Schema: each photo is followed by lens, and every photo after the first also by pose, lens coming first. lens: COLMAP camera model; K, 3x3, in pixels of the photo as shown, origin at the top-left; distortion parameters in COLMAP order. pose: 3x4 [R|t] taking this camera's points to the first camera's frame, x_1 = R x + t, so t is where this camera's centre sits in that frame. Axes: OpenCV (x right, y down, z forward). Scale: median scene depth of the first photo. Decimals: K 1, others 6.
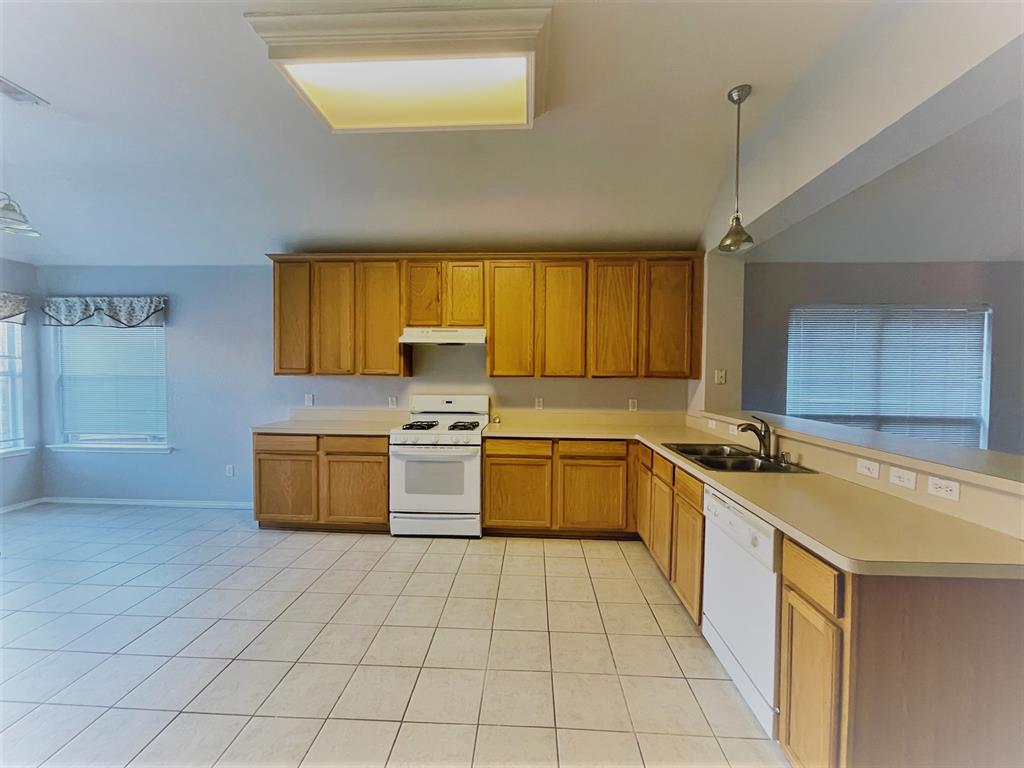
lens RADIAL K [[413.3, 0, 510.3], [0, 413.3, 385.2], [0, 0, 1]] dist [-0.003060, -0.000356]
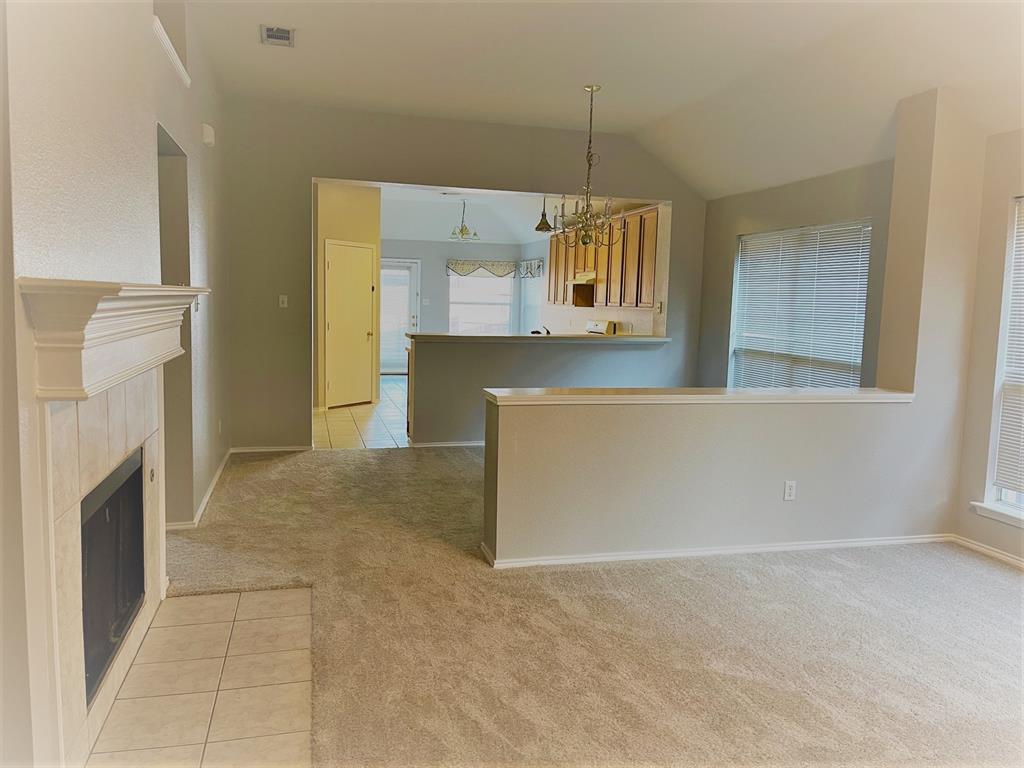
lens RADIAL K [[770.8, 0, 516.9], [0, 770.8, 373.3], [0, 0, 1]] dist [0.051278, -0.050917]
pose [[0.305008, 0.089656, -0.948120, 2.377140], [-0.051328, 0.995659, 0.077639, 0.014352], [0.950965, 0.024984, 0.308286, -0.066613]]
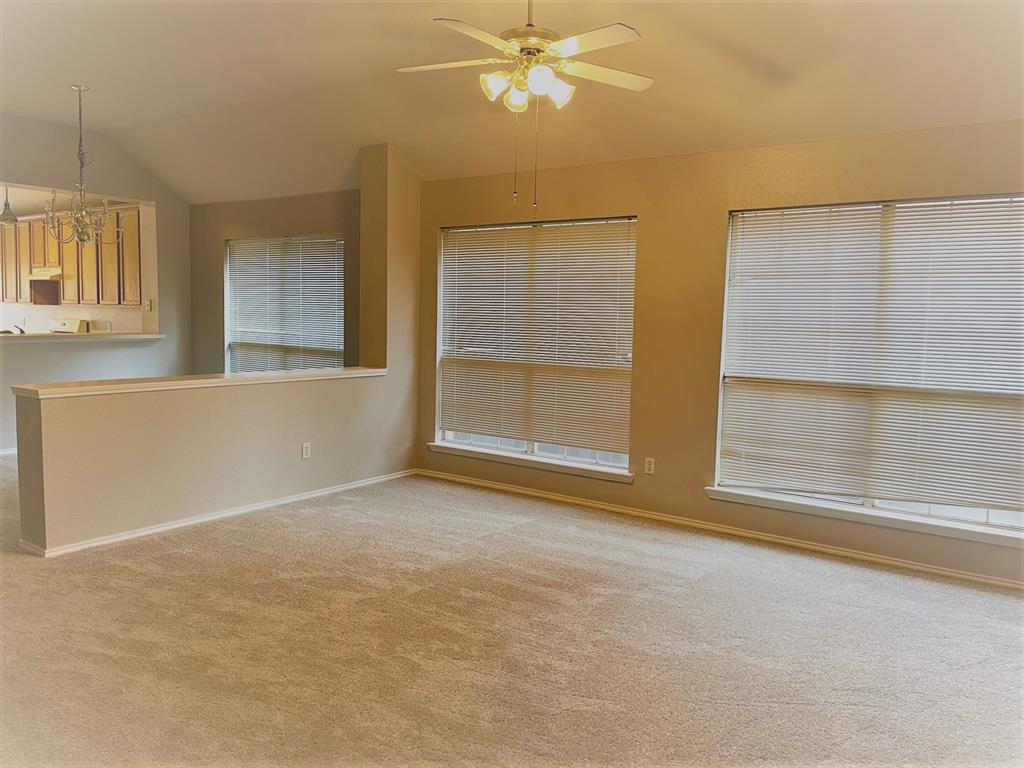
lens RADIAL K [[770.8, 0, 511.3], [0, 770.8, 385.6], [0, 0, 1]] dist [0.051278, -0.050917]
pose [[0.836301, 0.062373, -0.544711, 2.527357], [-0.031878, 0.997359, 0.065263, 0.029330], [0.547343, -0.037215, 0.836081, -0.322390]]
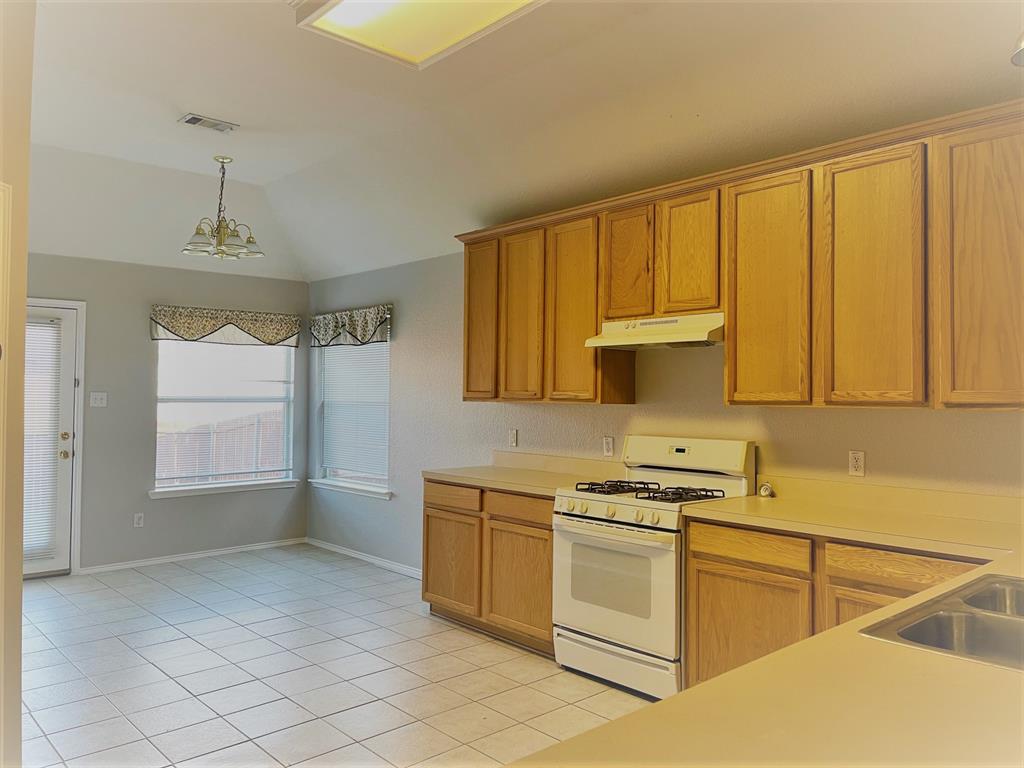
lens RADIAL K [[770.8, 0, 514.3], [0, 770.8, 374.8], [0, 0, 1]] dist [0.051278, -0.050917]
pose [[0.707338, -0.023926, -0.706470, 0.445604], [-0.022191, 0.998183, -0.056024, 0.003398], [0.706527, 0.055306, 0.705522, 0.119417]]
